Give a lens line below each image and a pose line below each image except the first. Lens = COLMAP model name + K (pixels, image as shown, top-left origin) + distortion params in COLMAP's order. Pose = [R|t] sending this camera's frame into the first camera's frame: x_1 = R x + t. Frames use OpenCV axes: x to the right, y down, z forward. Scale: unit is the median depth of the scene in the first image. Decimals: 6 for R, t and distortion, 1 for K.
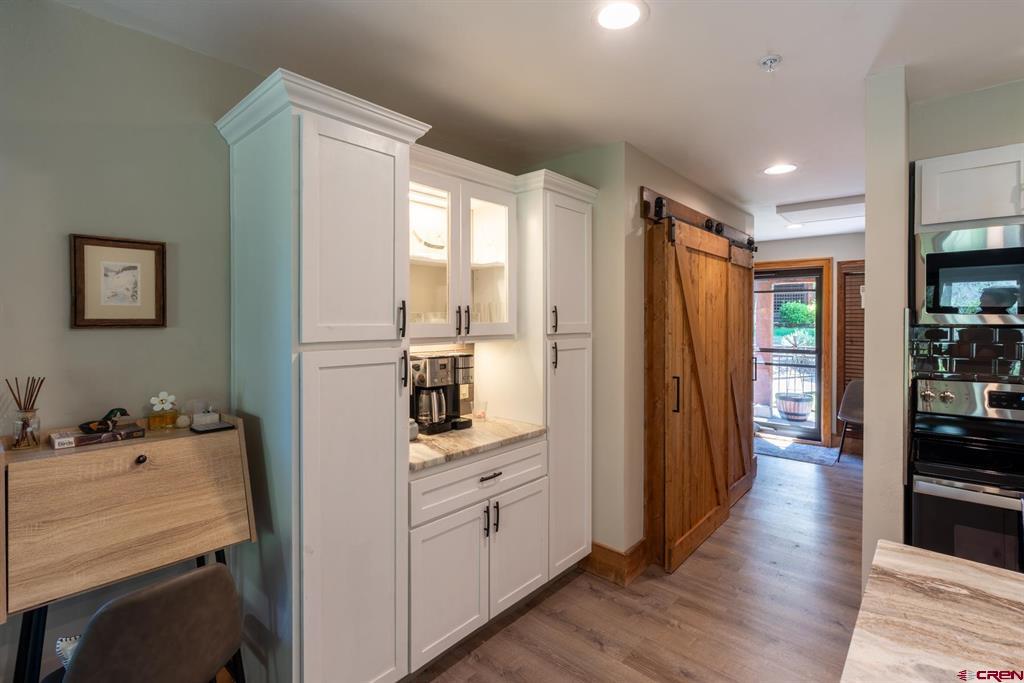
lens RADIAL K [[477.2, 0, 508.4], [0, 477.2, 320.2], [0, 0, 1]] dist [-0.018520, 0.004771]
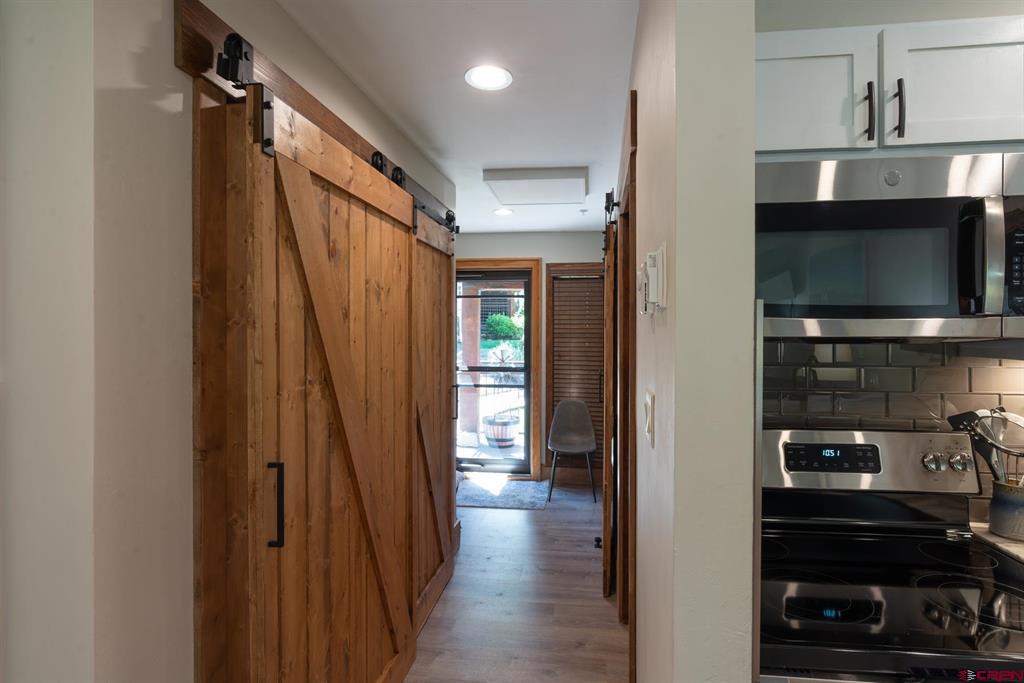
lens RADIAL K [[508.3, 0, 515.9], [0, 508.3, 336.8], [0, 0, 1]] dist [0.005597, 0.000564]
pose [[0.837894, -0.005933, 0.545801, 0.161809], [0.001203, 0.999959, 0.009023, 0.001124], [-0.545832, -0.006903, 0.837866, 0.285279]]
